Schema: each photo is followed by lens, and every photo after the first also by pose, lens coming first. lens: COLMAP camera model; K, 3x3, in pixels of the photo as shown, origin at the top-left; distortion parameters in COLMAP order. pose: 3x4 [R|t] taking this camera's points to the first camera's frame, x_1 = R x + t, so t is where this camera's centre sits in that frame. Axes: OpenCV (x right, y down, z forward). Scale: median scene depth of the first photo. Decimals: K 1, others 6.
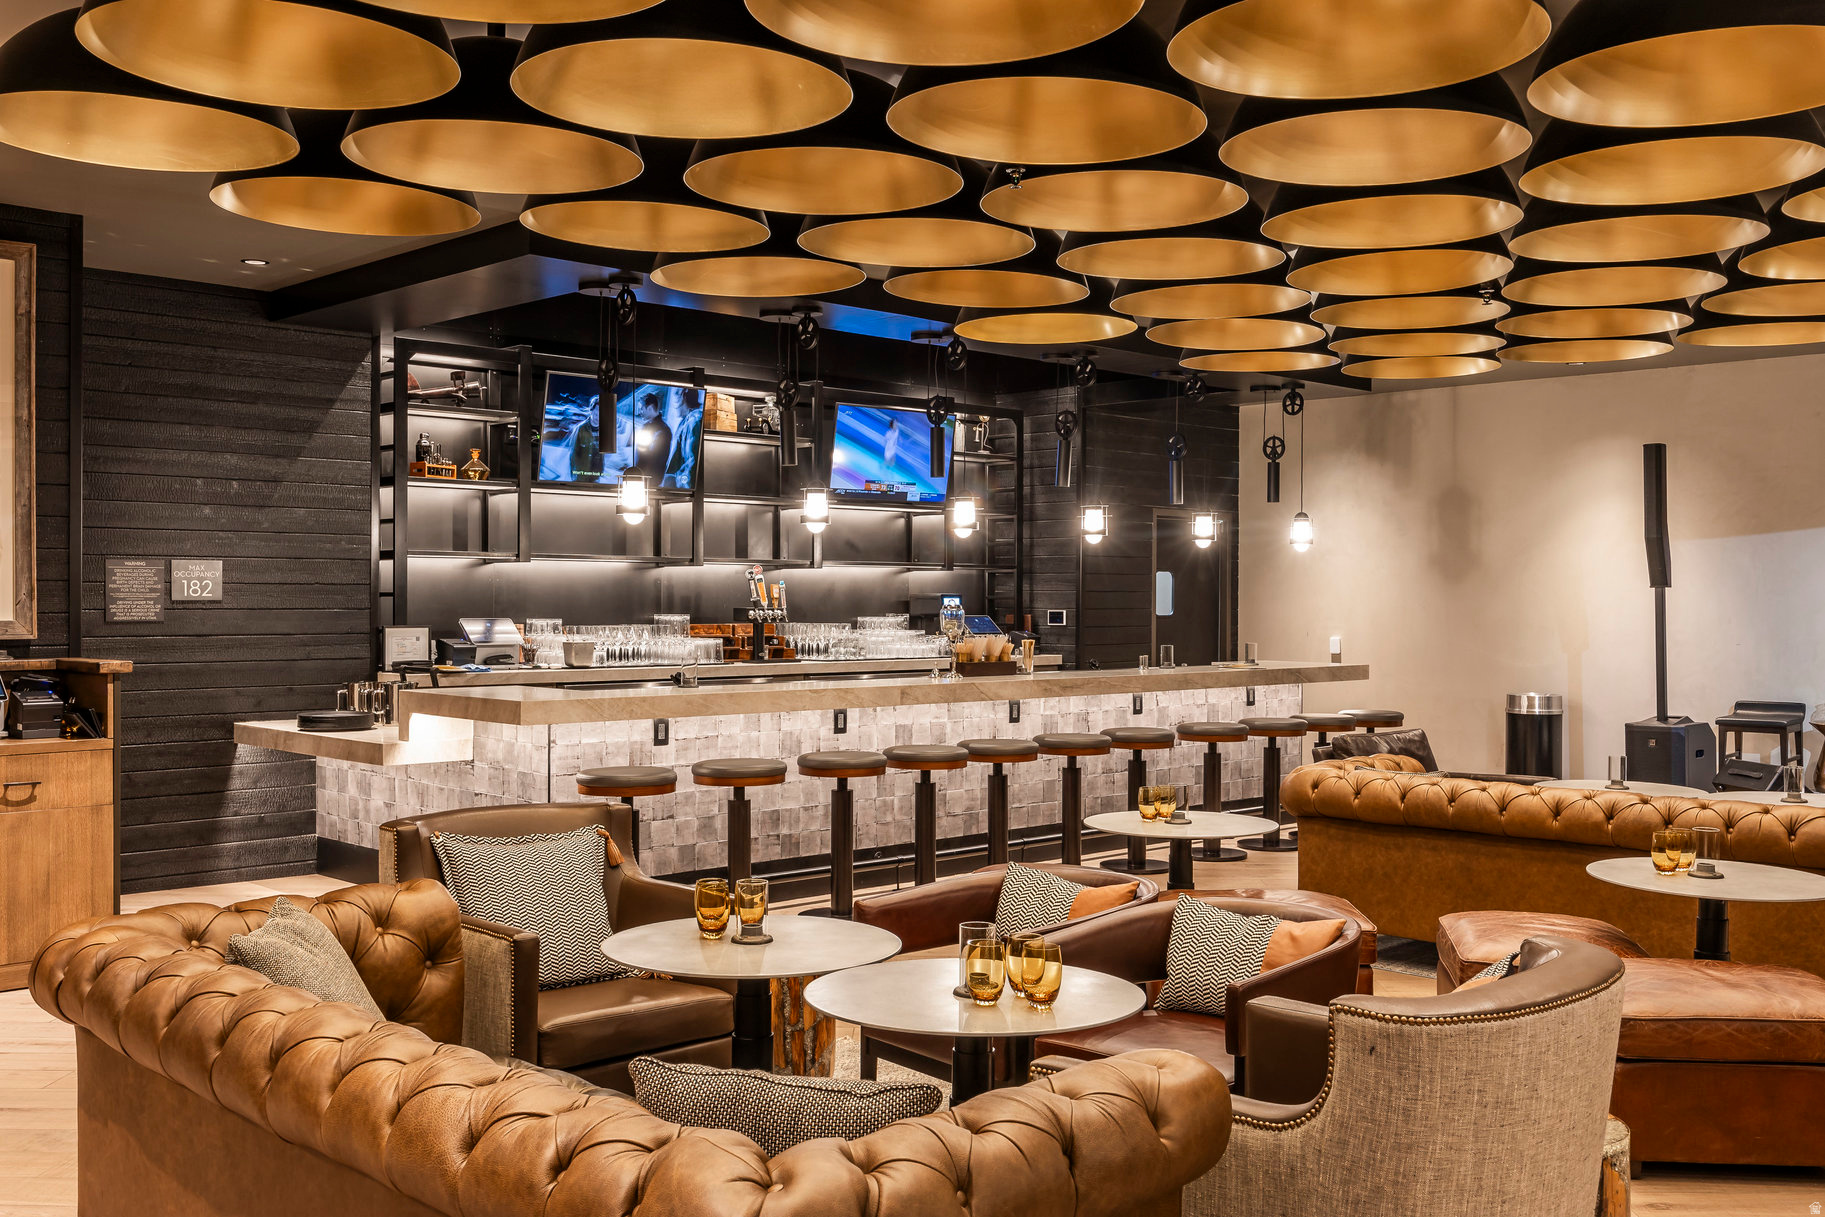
lens RADIAL K [[1765.3, 0, 912.5], [0, 1765.3, 608.5], [0, 0, 1]] dist [-0.011490, -0.002962]
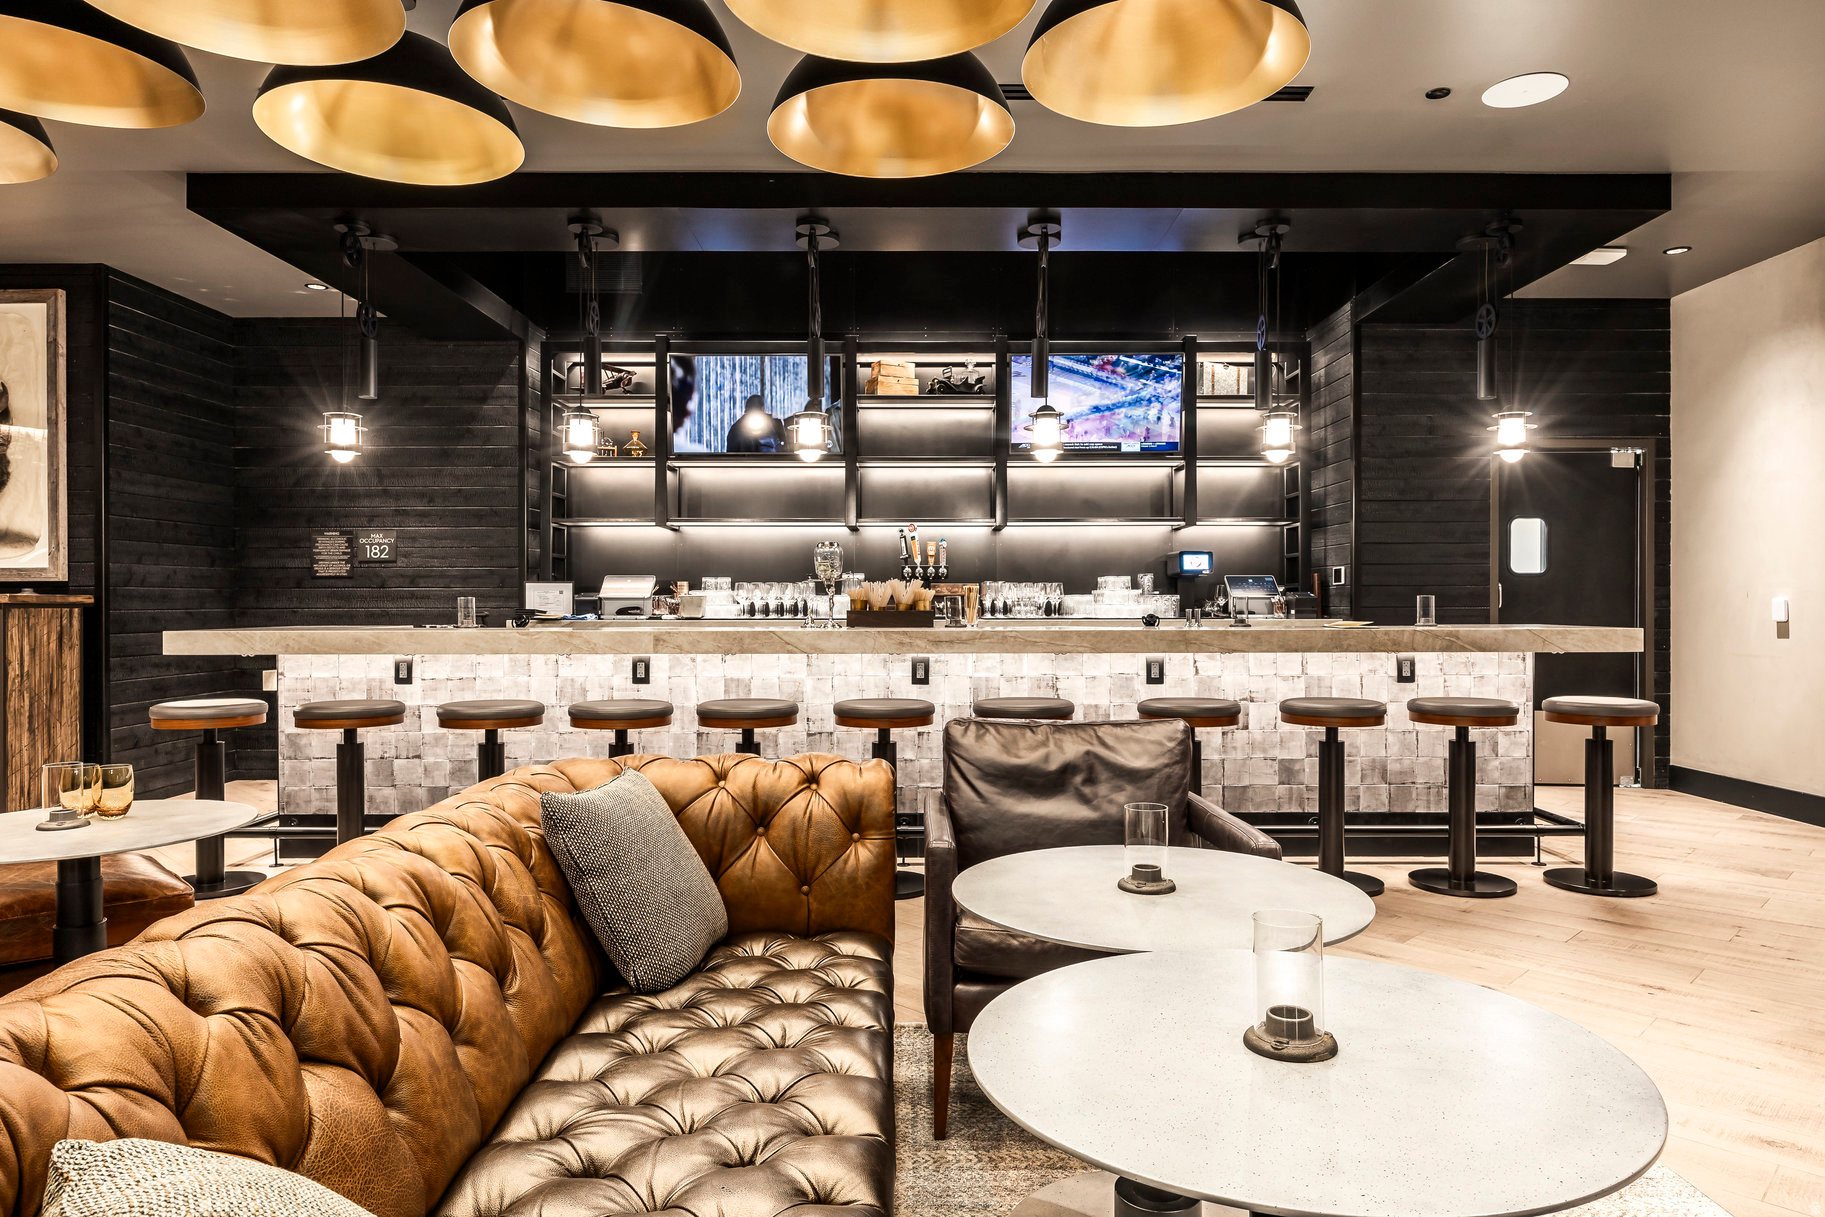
lens RADIAL K [[1137.0, 0, 912.5], [0, 1137.0, 608.5], [0, 0, 1]] dist [-0.002140, -0.000882]
pose [[0.720121, -0.002573, -0.693844, 0.468476], [0.000650, 0.999995, -0.003034, 0.033787], [0.693849, 0.001734, 0.720119, 0.673929]]
